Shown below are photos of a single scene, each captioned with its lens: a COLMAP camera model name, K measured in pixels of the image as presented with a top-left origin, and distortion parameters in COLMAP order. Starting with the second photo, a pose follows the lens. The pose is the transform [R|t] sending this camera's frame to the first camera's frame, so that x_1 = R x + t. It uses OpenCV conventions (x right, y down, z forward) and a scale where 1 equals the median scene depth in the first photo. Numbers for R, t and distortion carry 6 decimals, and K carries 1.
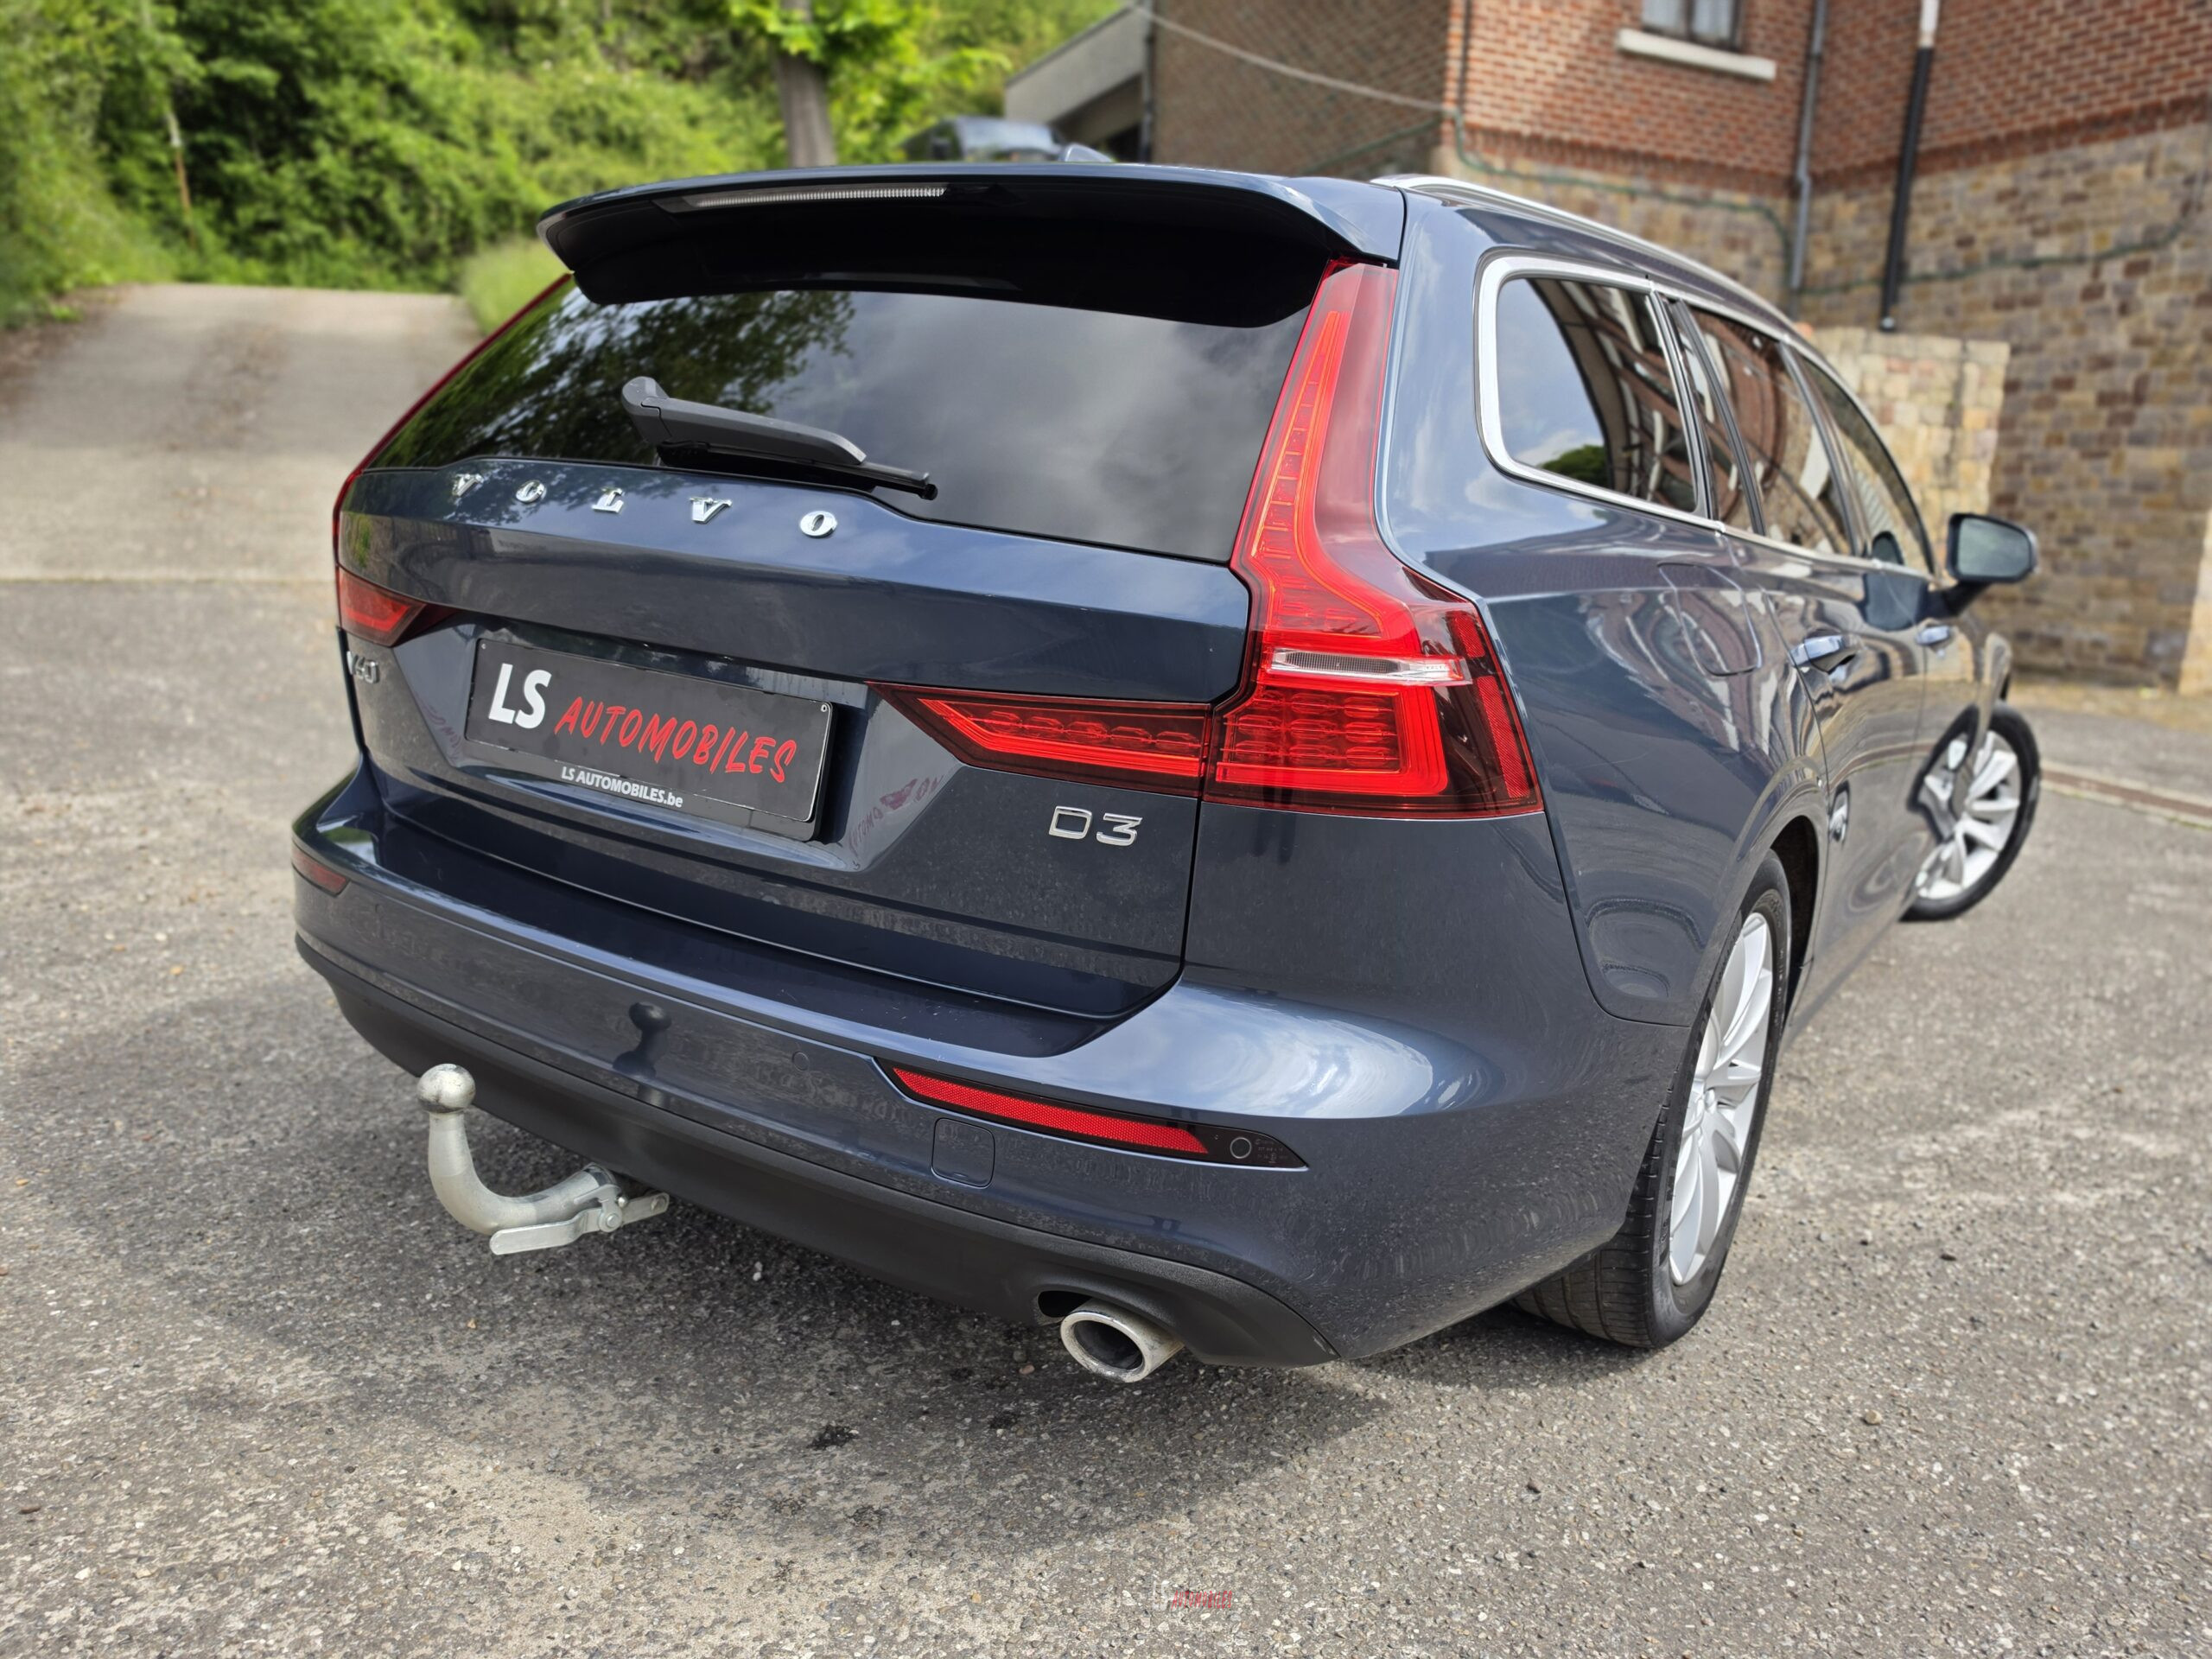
lens RADIAL K [[1558.2, 0, 1117.0], [0, 1558.2, 834.4], [0, 0, 1]] dist [0.017300, -0.008635]
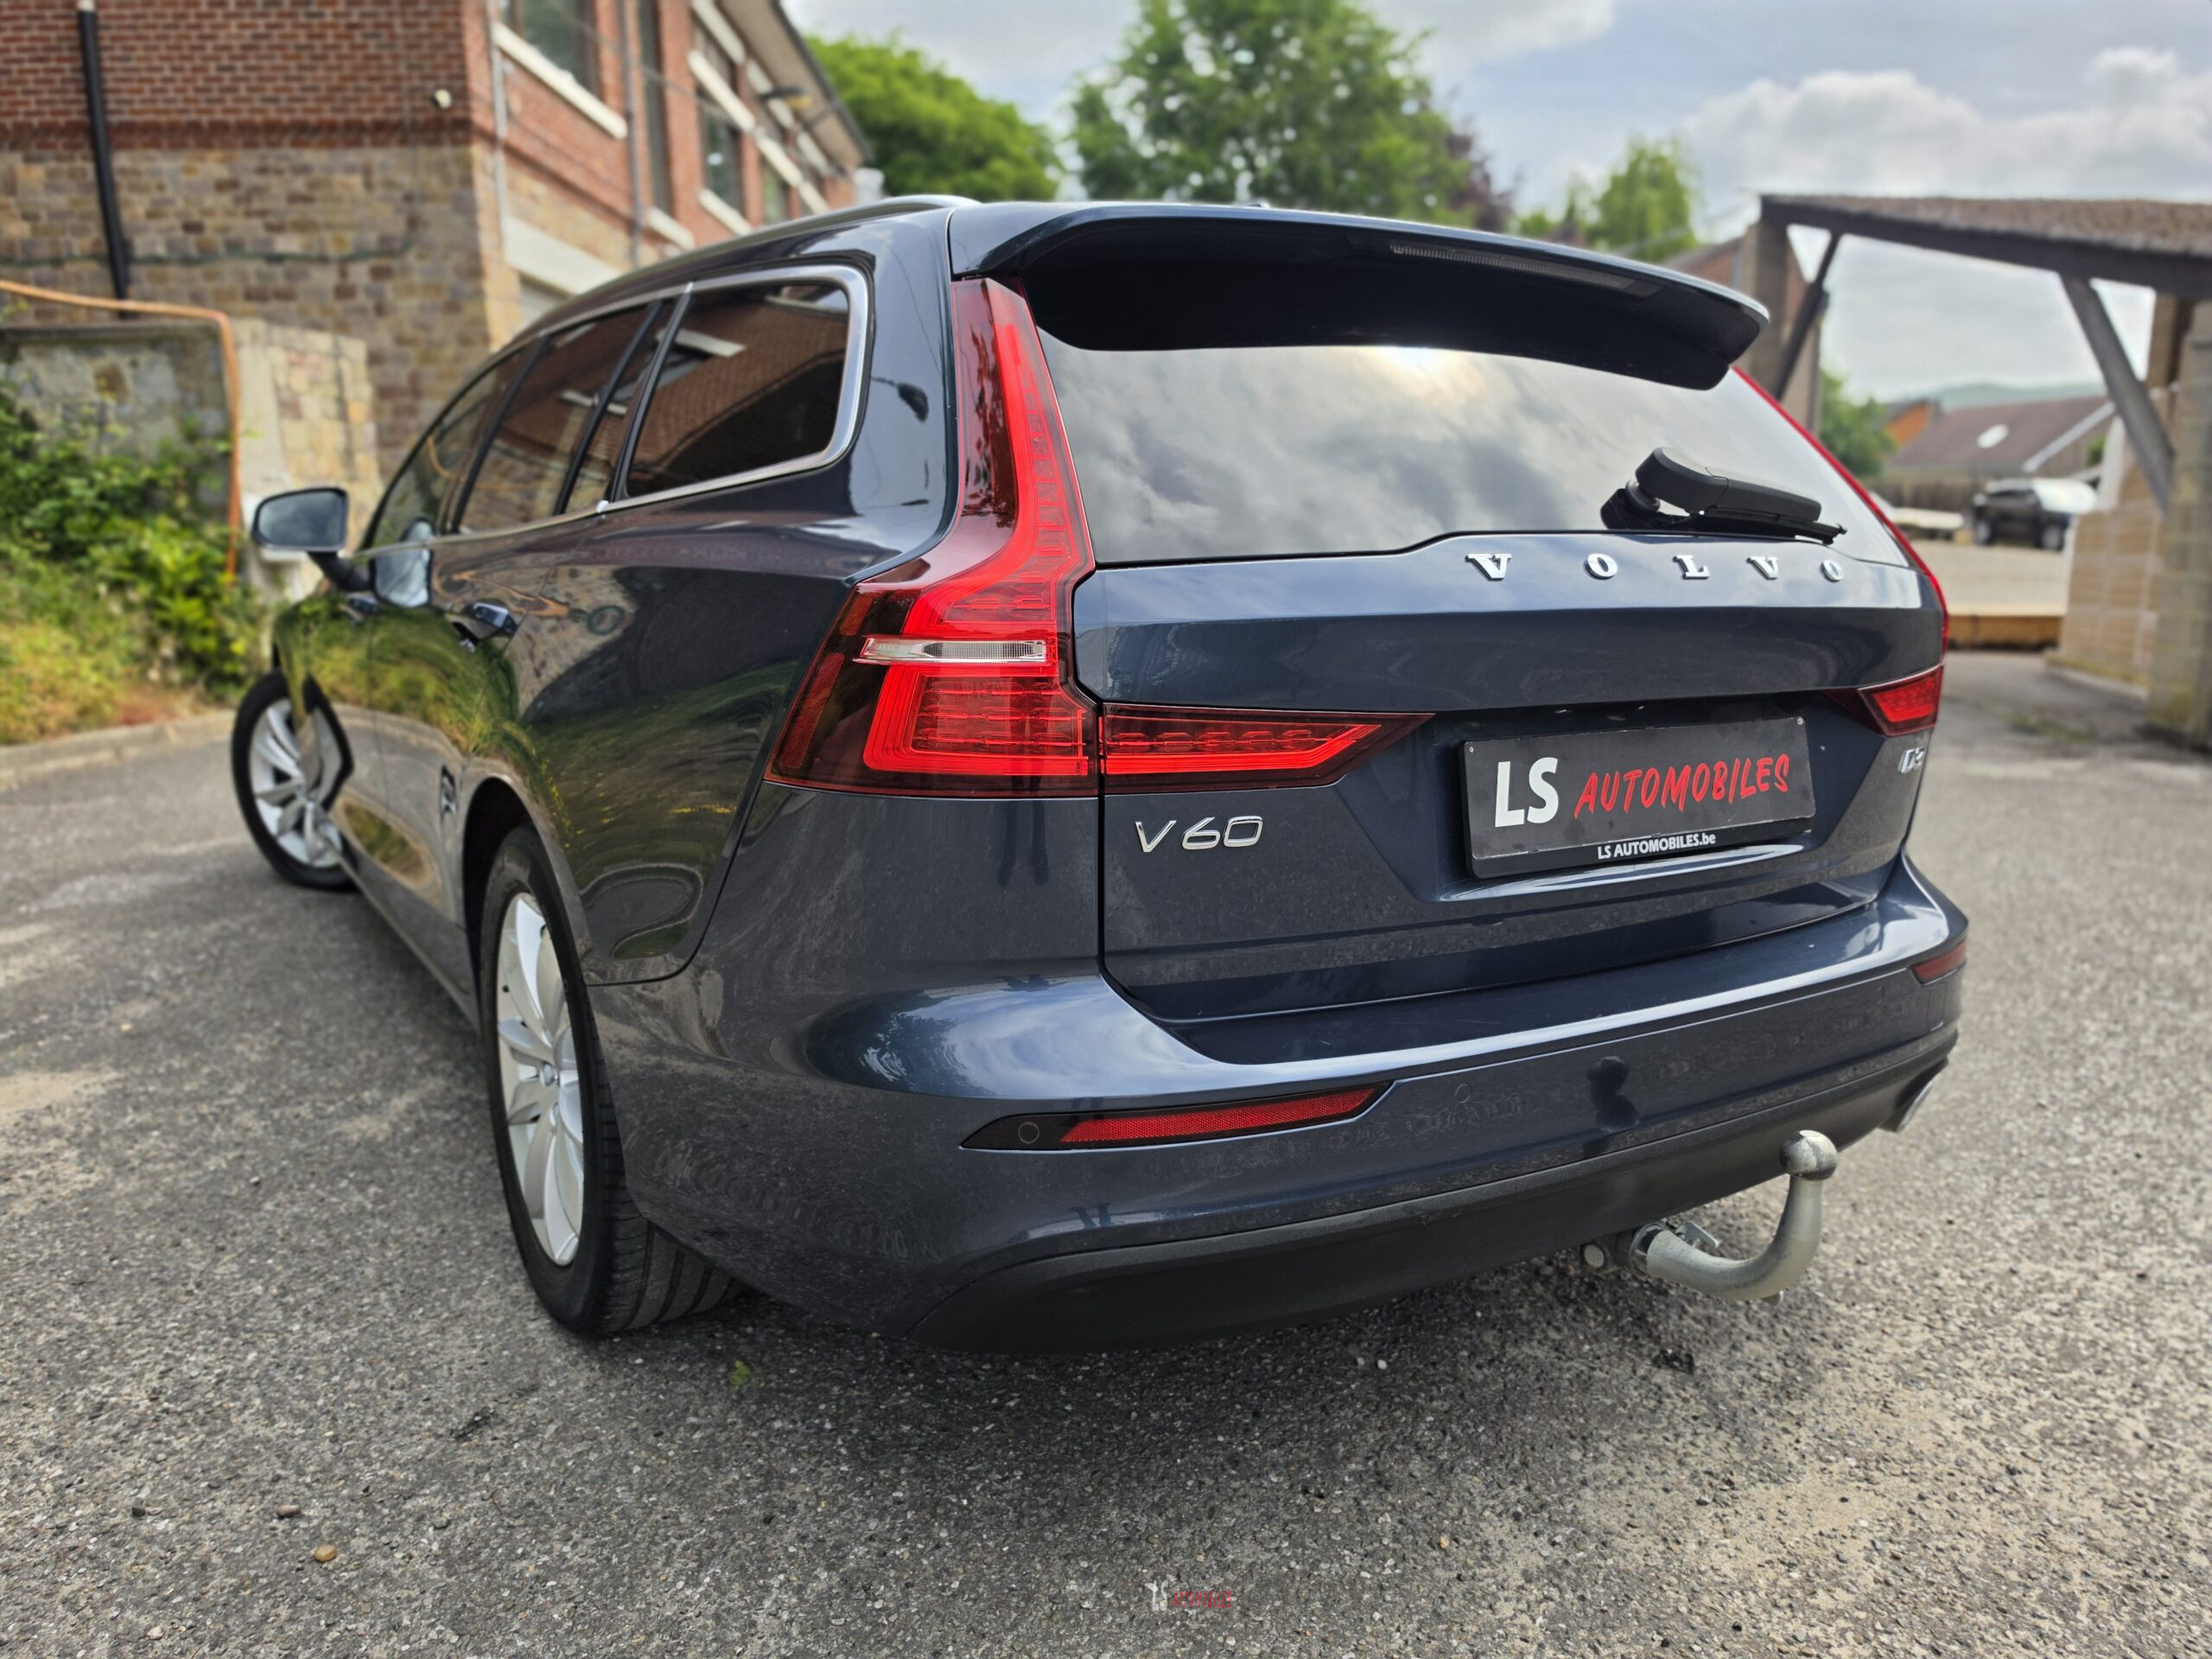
lens RADIAL K [[1558.2, 0, 1103.0], [0, 1558.2, 826.9], [0, 0, 1]] dist [0.017300, -0.008635]
pose [[0.424629, -0.227554, 0.876304, -0.169765], [0.220725, 0.964713, 0.143556, -0.033468], [-0.878049, 0.132465, 0.459873, 0.105198]]
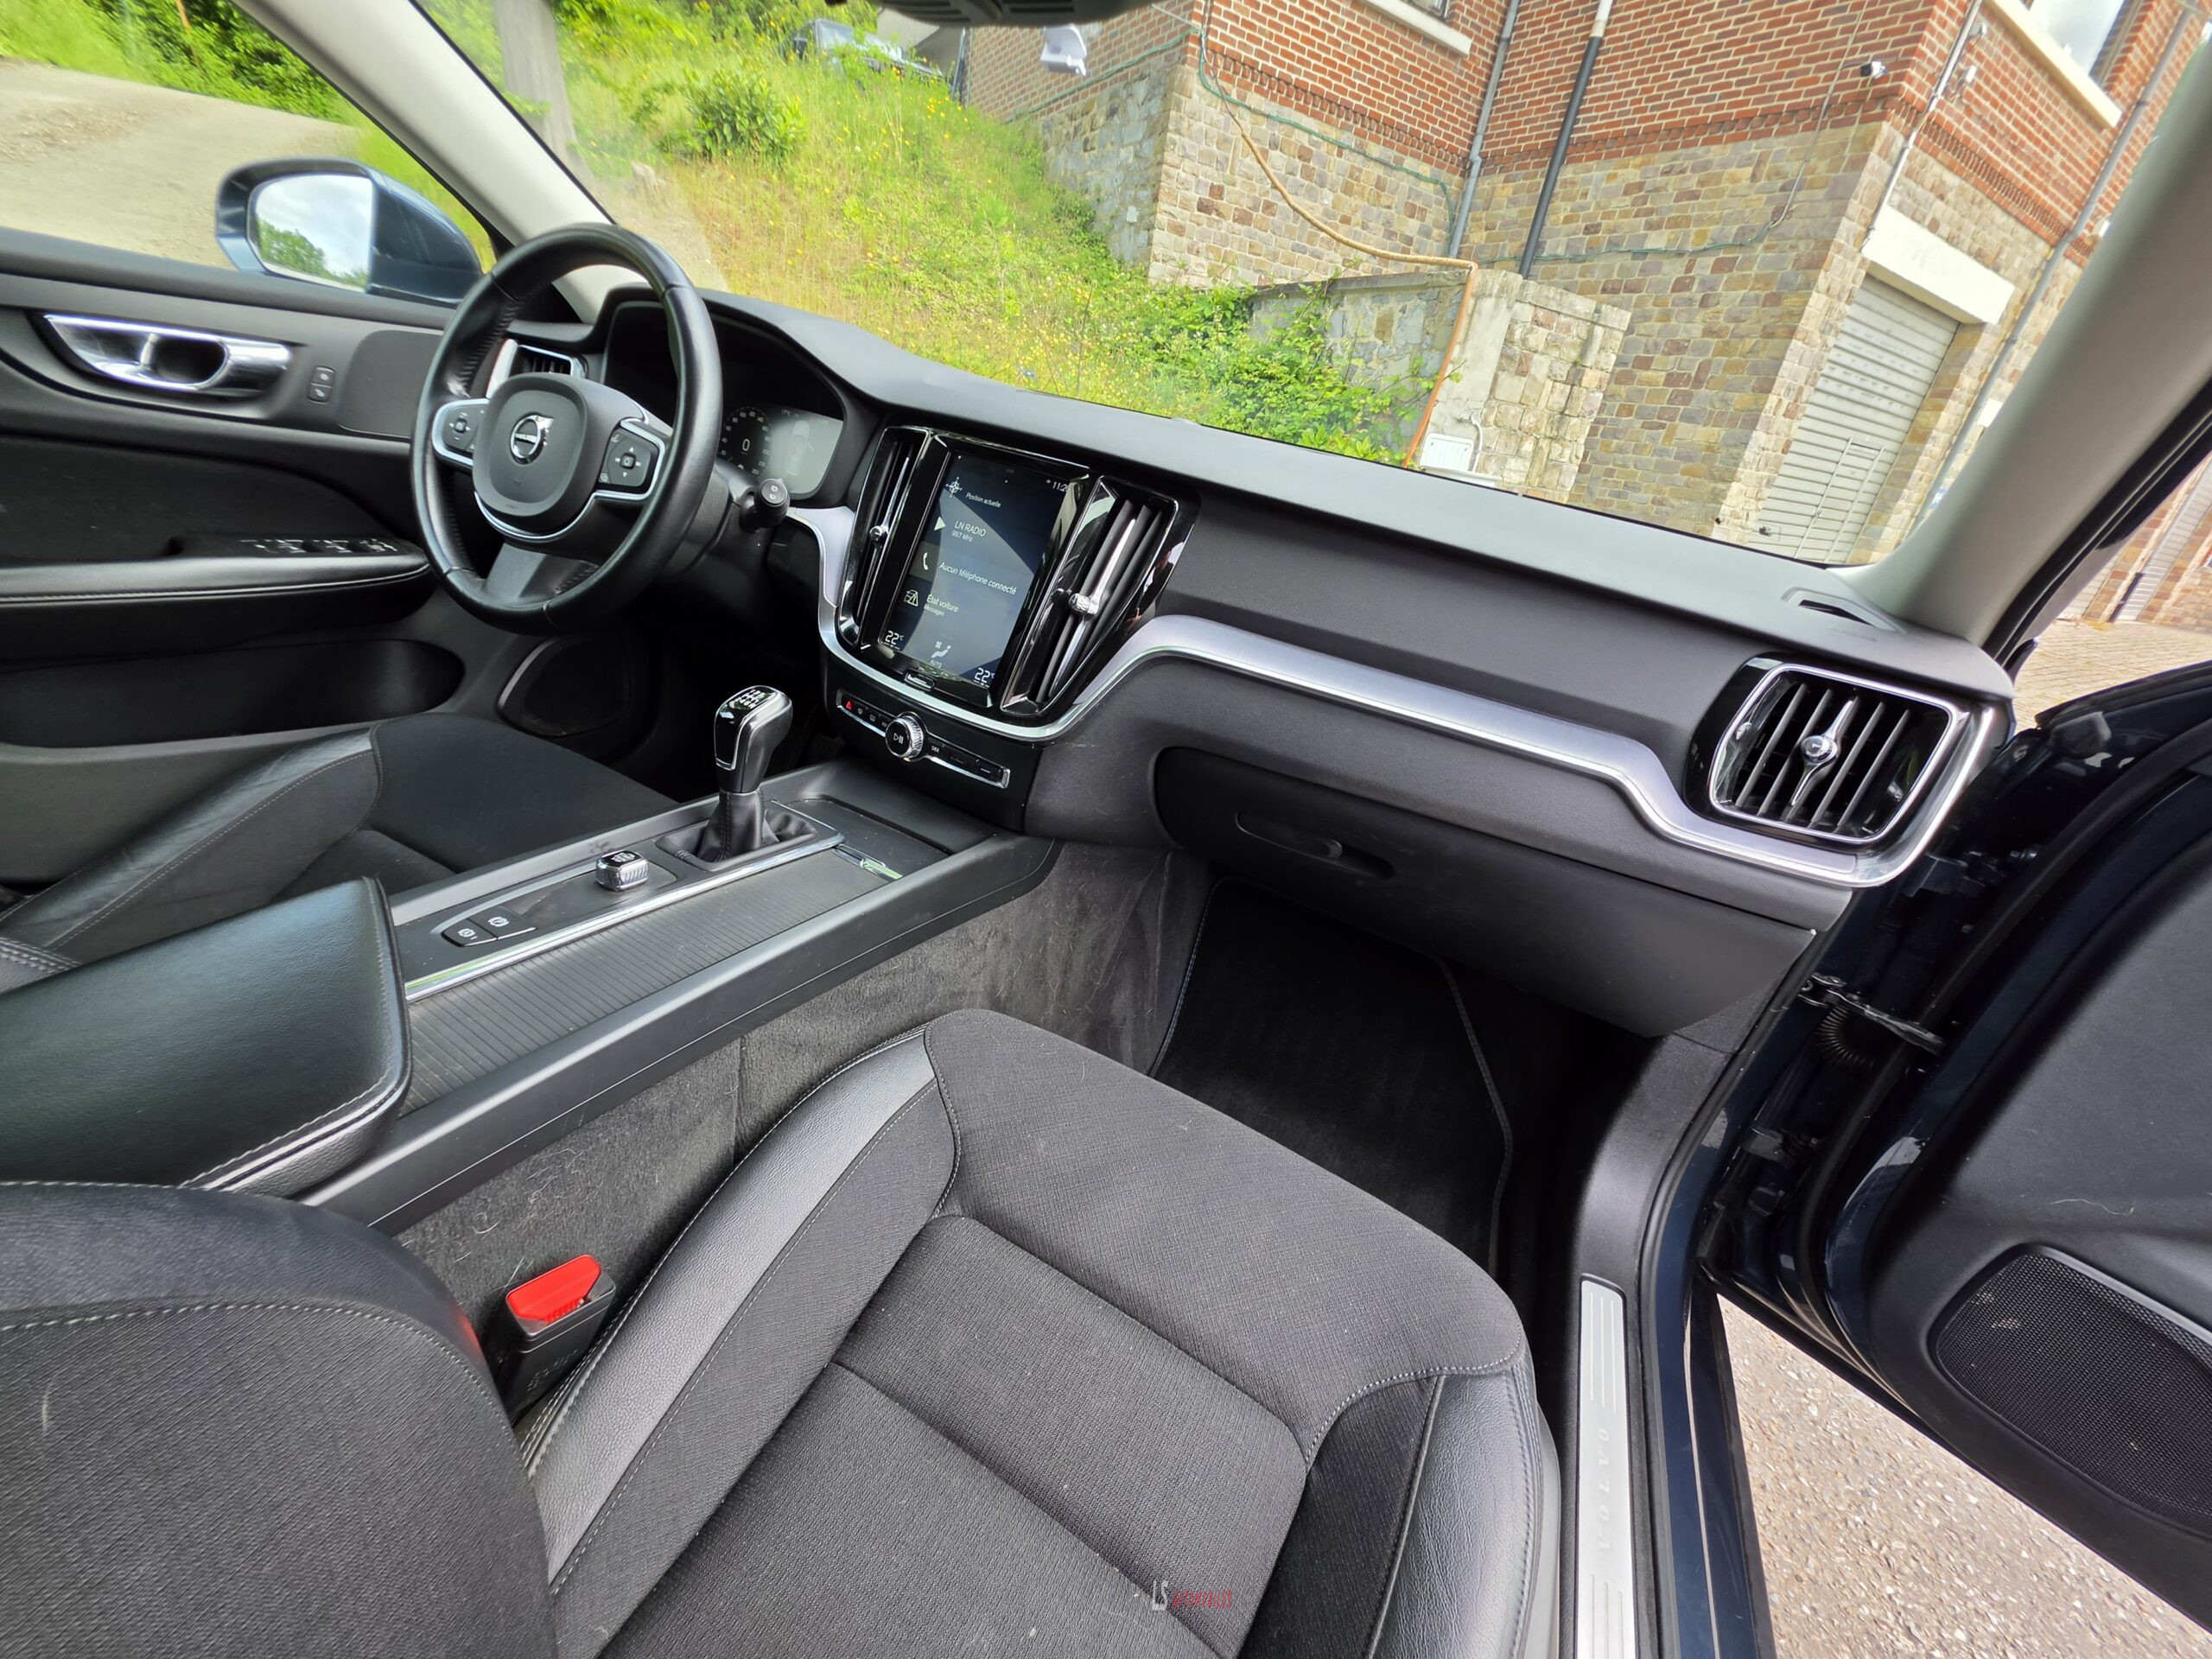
lens RADIAL K [[896.1, 0, 1093.0], [0, 896.1, 841.1], [0, 0, 1]] dist [0.002966, -0.000698]
pose [[0.990614, 0.056035, 0.124679, 0.095599], [-0.084944, 0.966972, 0.240313, -0.050544], [-0.107095, -0.248648, 0.962655, 0.253960]]
